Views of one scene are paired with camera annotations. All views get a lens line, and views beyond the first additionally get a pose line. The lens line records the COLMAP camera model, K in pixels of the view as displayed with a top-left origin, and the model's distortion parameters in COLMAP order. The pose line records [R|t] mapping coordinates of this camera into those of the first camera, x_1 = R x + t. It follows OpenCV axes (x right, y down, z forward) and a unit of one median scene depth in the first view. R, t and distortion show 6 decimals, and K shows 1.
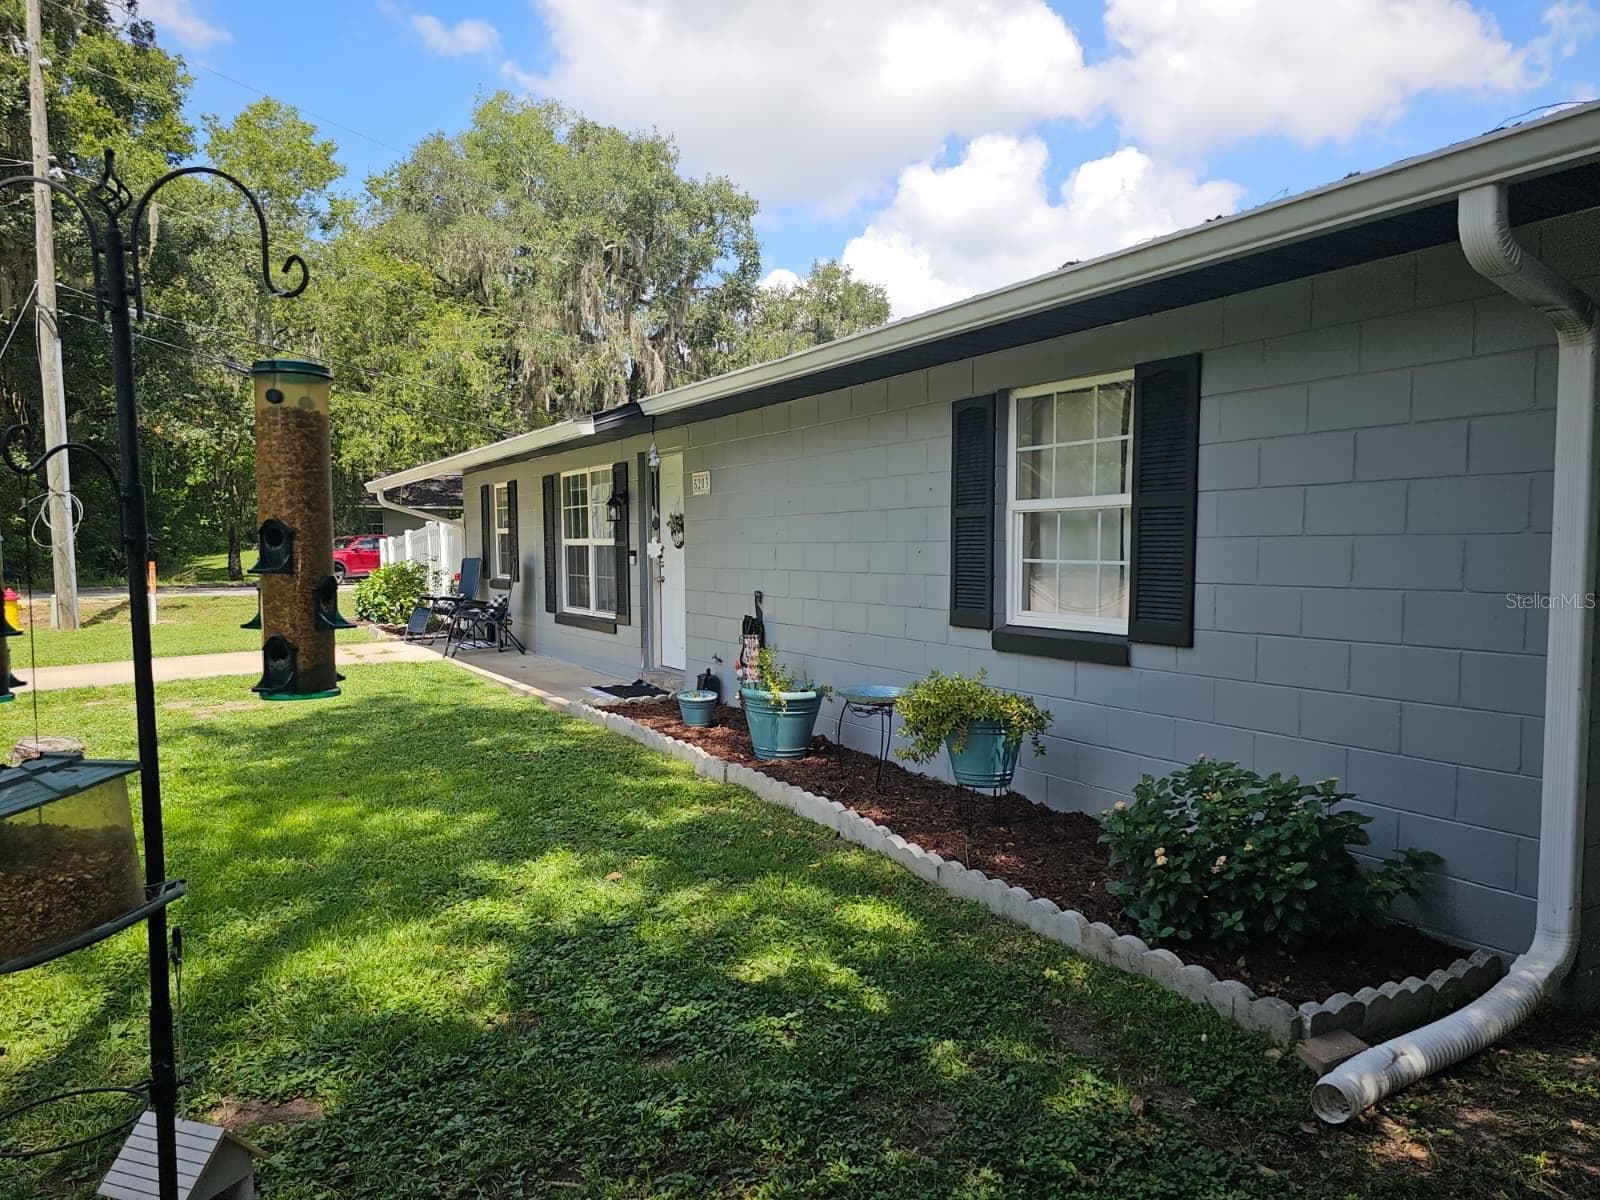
lens RADIAL K [[1059.2, 0, 800.0], [0, 1059.2, 600.0], [0, 0, 1]] dist [0.024672, -0.031282]
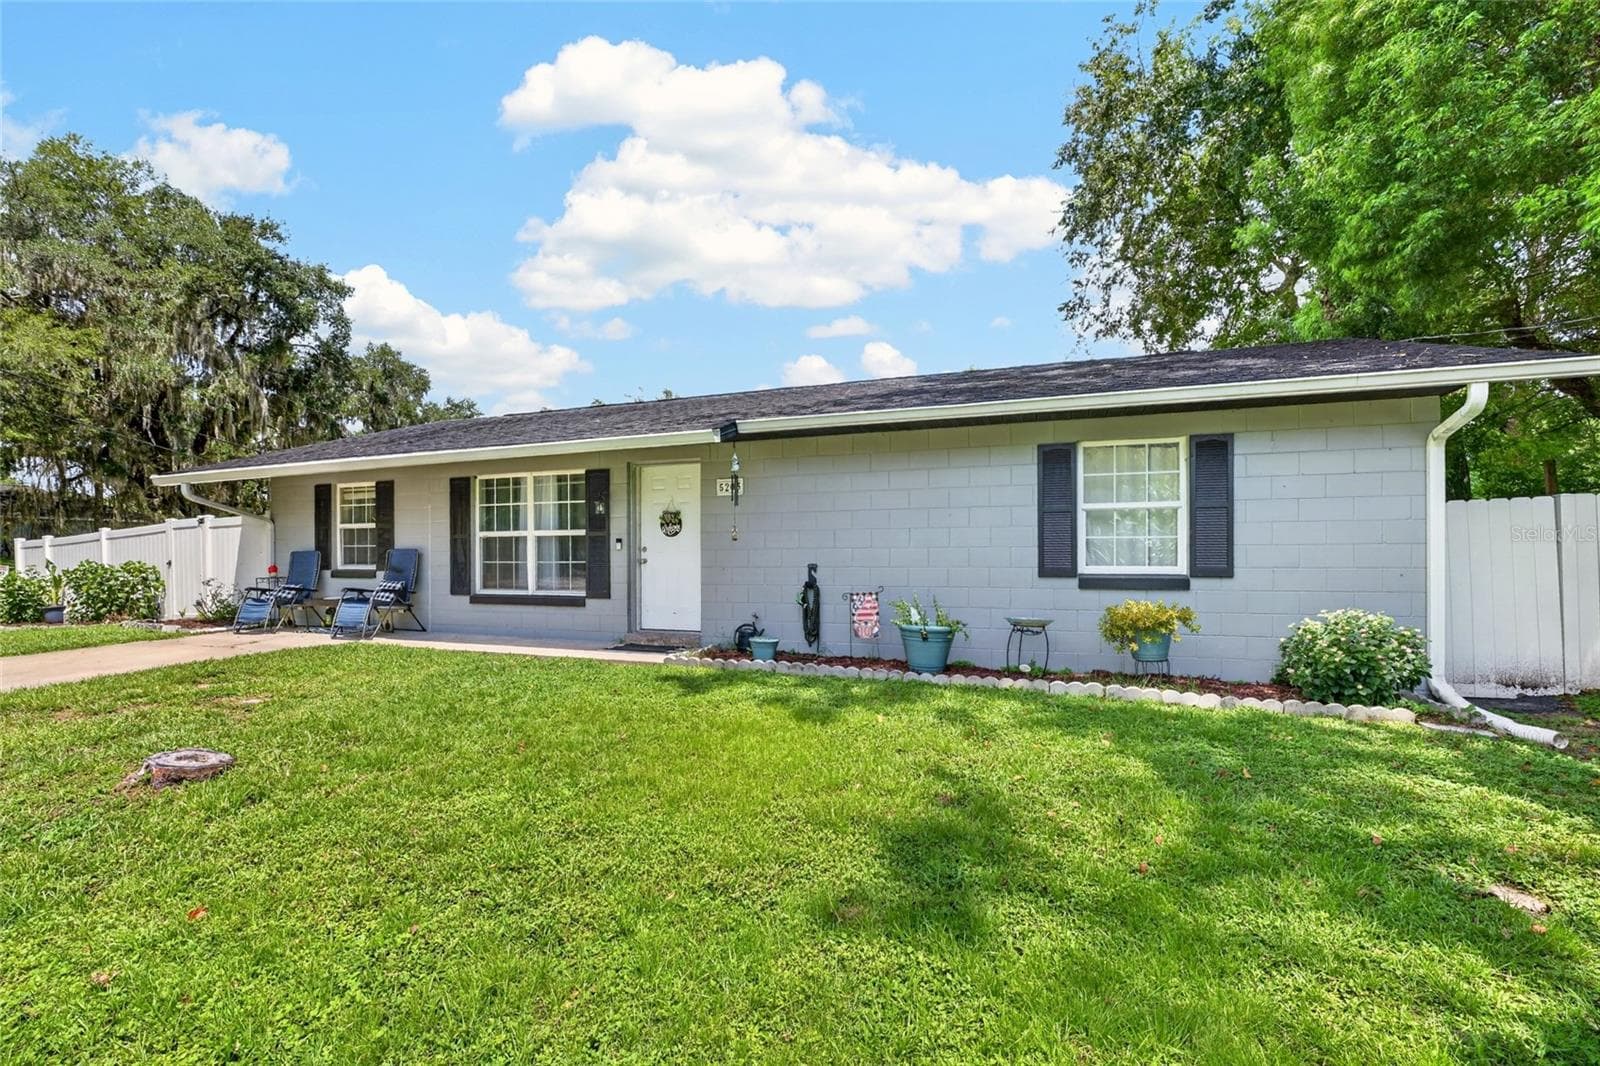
lens RADIAL K [[651.8, 0, 817.2], [0, 651.8, 549.9], [0, 0, 1]] dist [-0.019658, 0.000032]
pose [[0.775150, 0.009016, 0.631712, -0.518736], [0.030867, 0.998164, -0.052122, 0.016920], [-0.631022, 0.059901, 0.773449, 0.279622]]
